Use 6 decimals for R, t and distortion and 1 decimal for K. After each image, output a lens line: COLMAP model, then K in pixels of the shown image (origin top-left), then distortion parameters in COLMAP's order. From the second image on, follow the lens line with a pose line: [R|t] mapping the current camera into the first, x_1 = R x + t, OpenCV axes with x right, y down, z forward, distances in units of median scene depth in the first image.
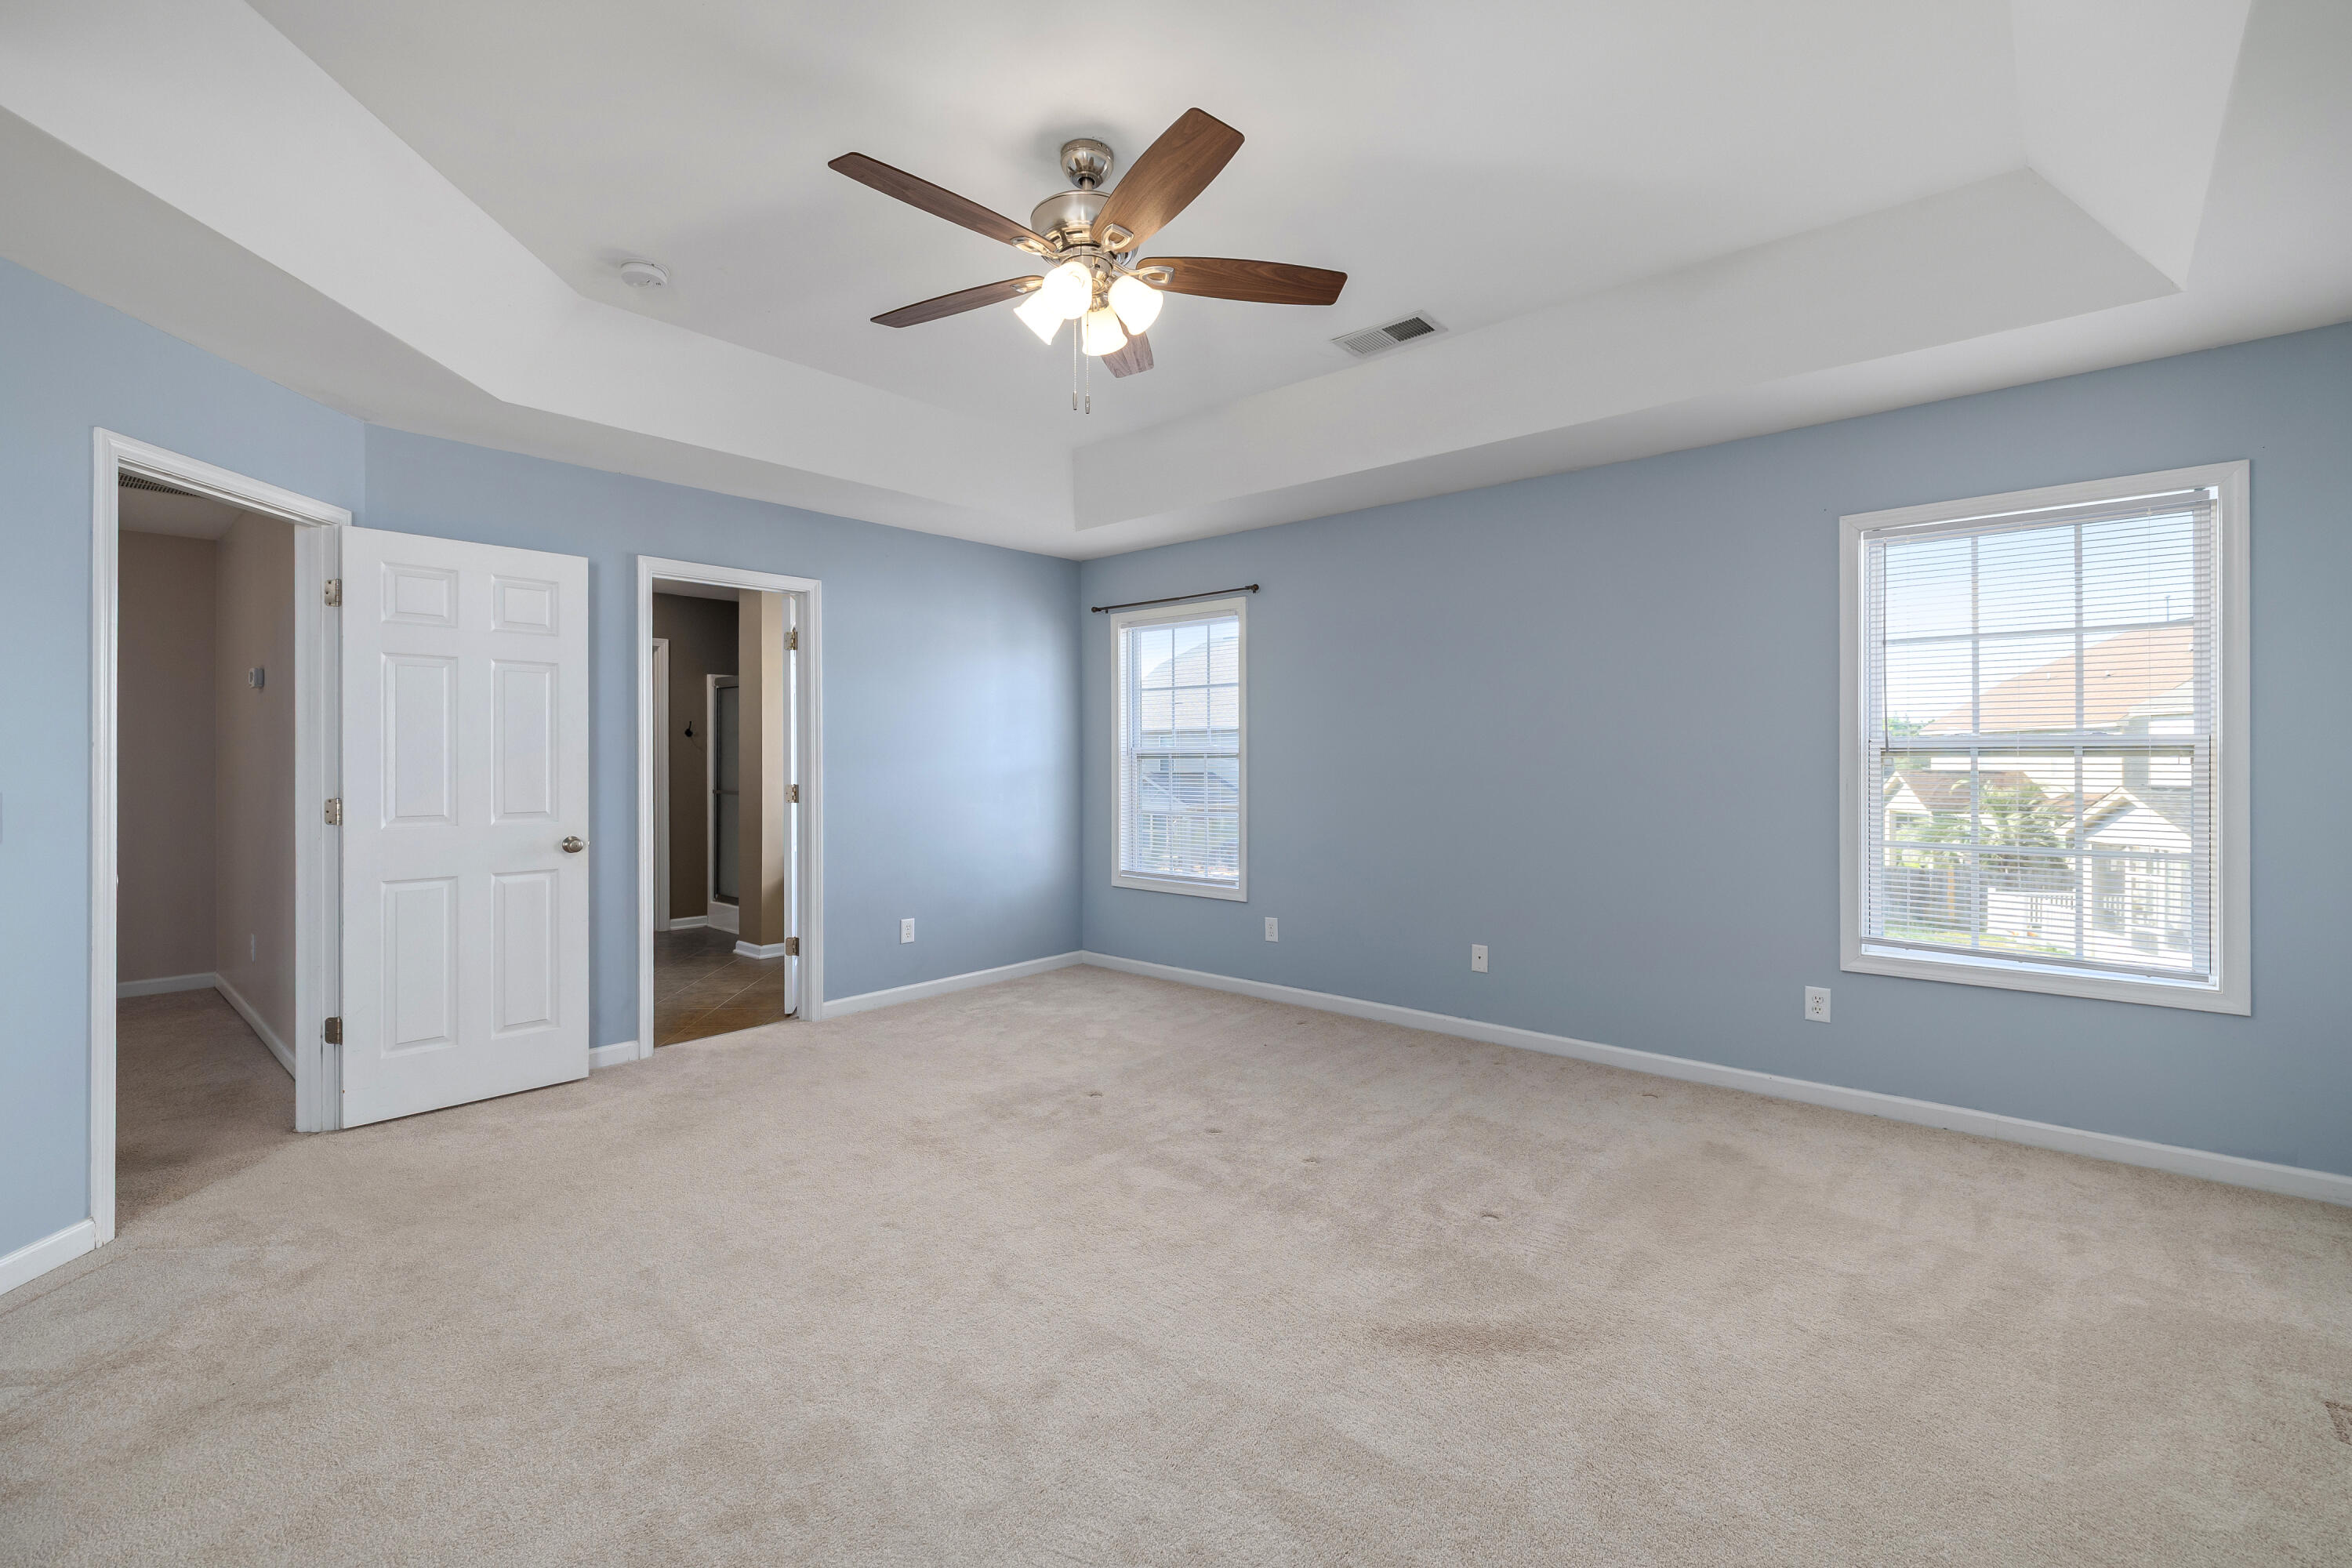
lens RADIAL K [[1006.2, 0, 1281.7], [0, 1006.2, 756.5], [0, 0, 1]] dist [-0.002008, 0.001196]
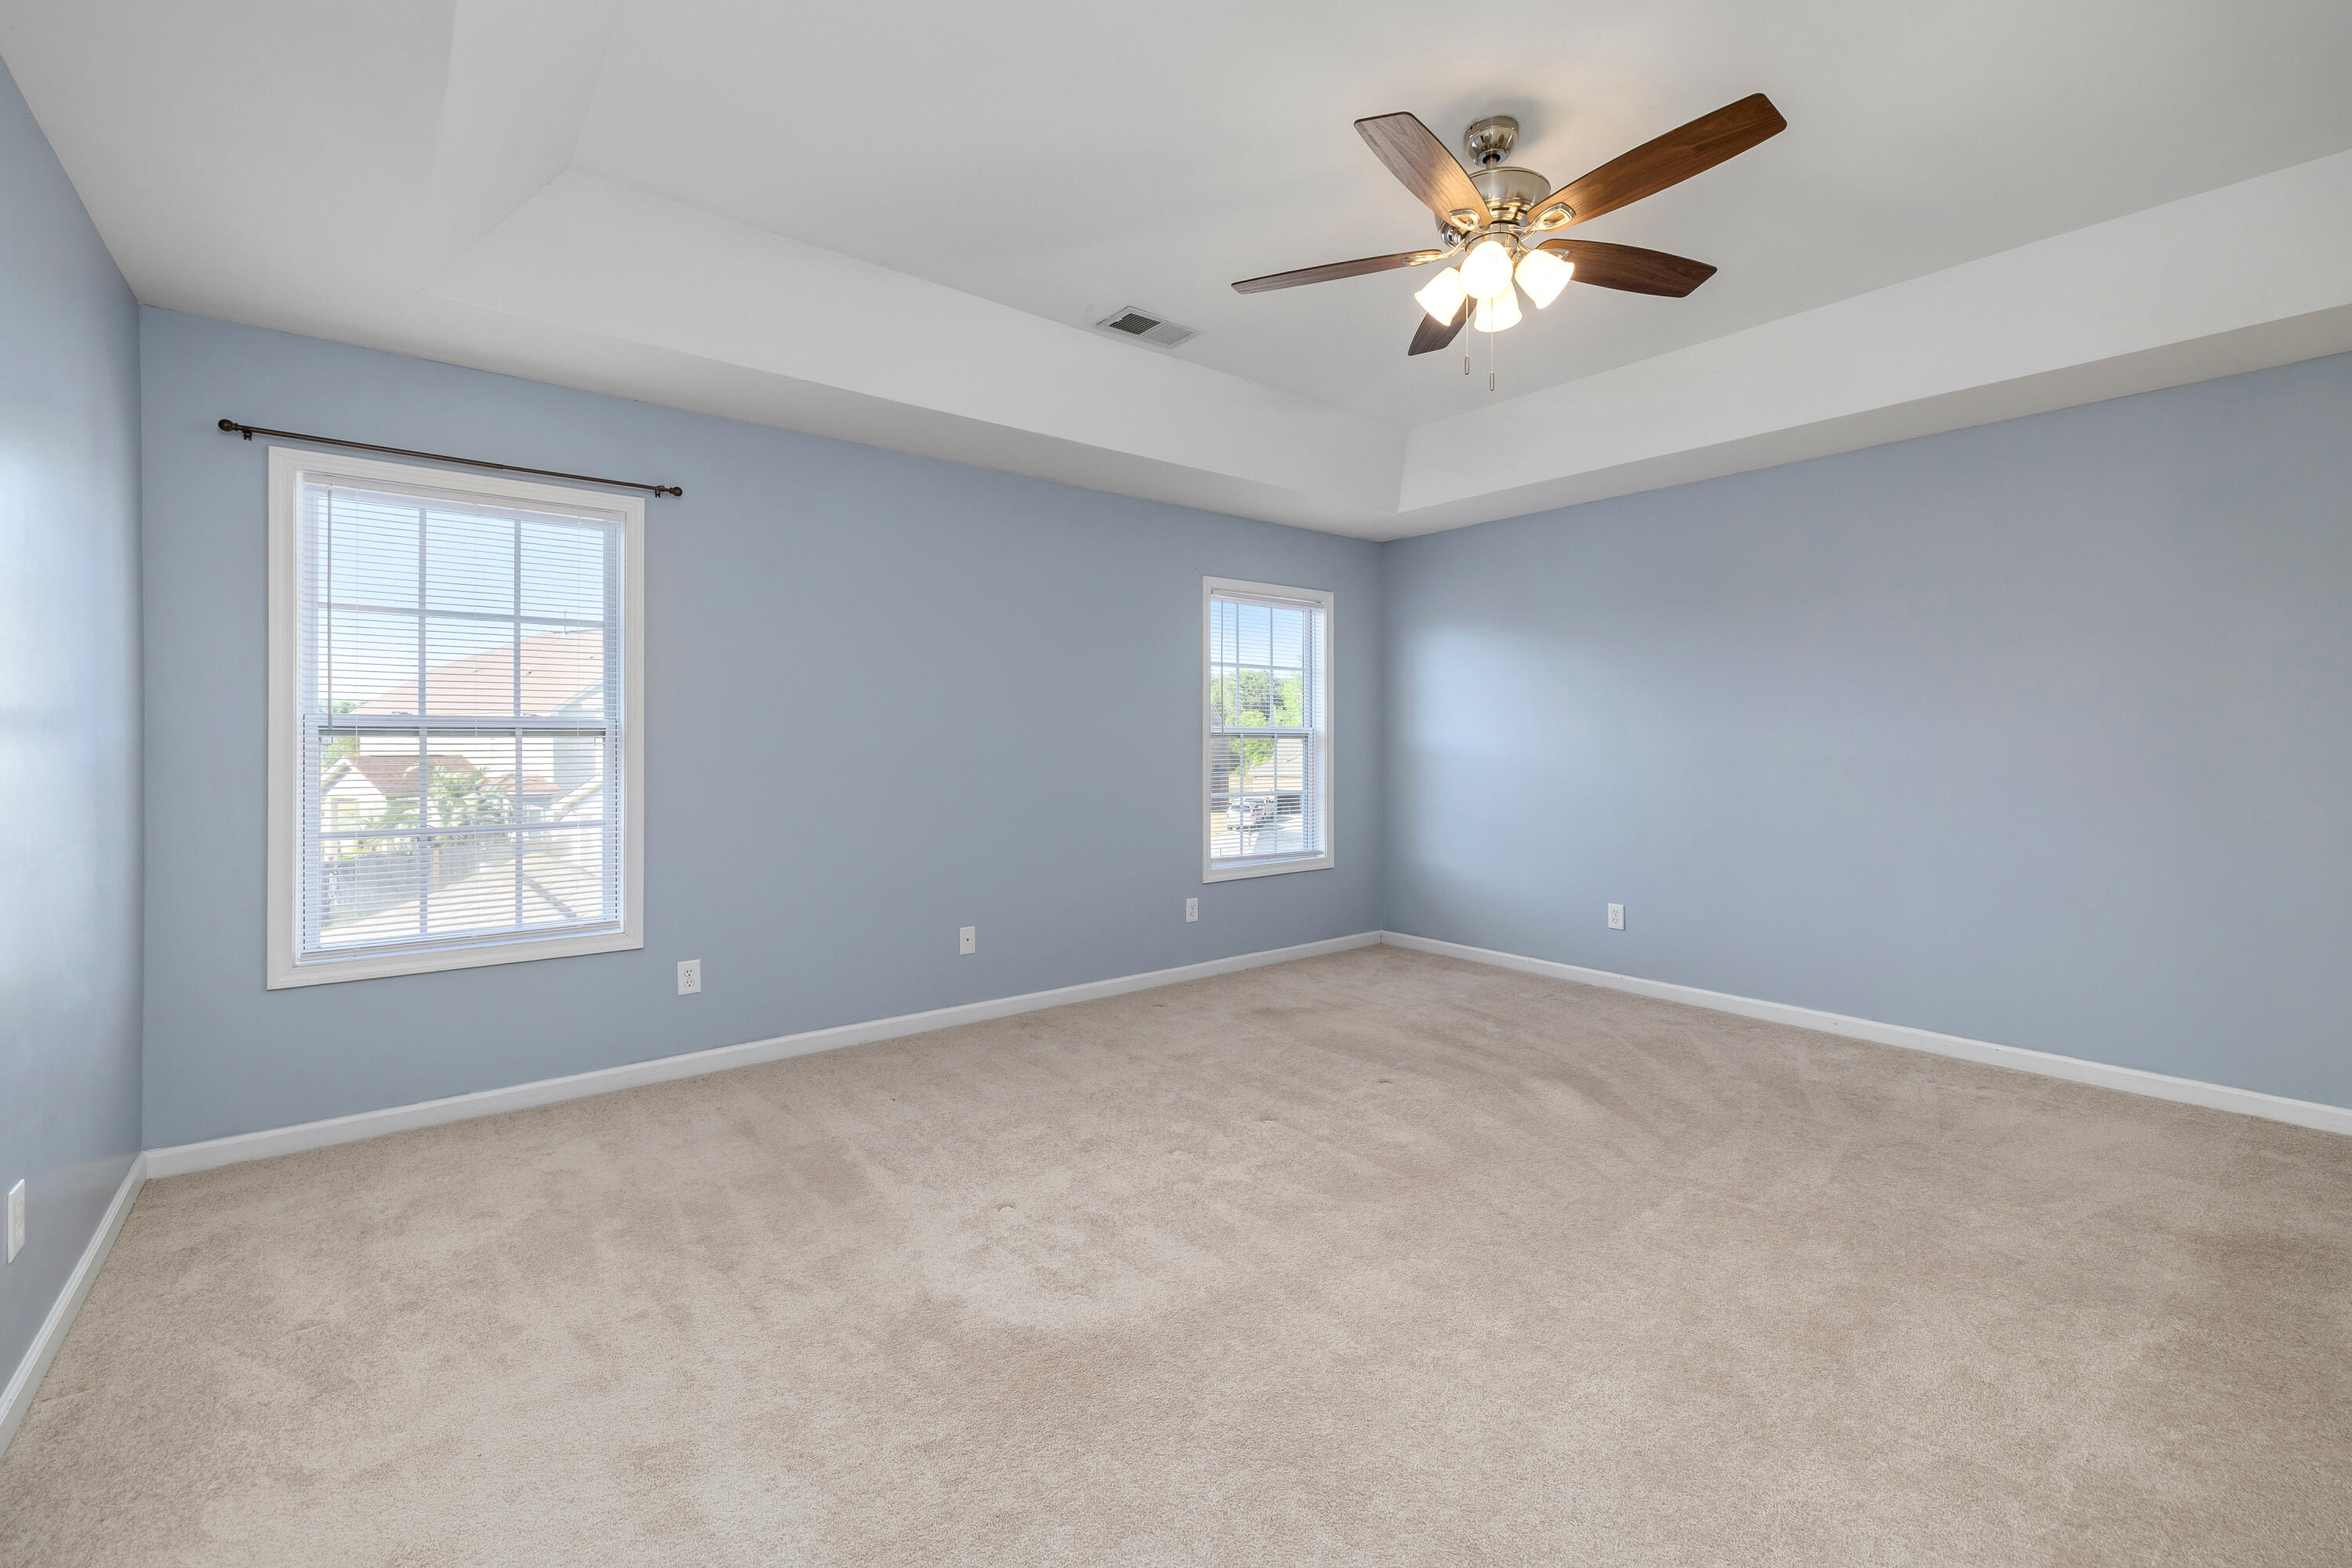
lens RADIAL K [[1006.2, 0, 1191.0], [0, 1006.2, 771.3], [0, 0, 1]] dist [-0.002008, 0.001196]
pose [[0.212819, -0.028885, 0.976665, -0.096978], [-0.004451, 0.999524, 0.030531, 0.000325], [-0.977082, -0.010845, 0.212589, 0.077026]]
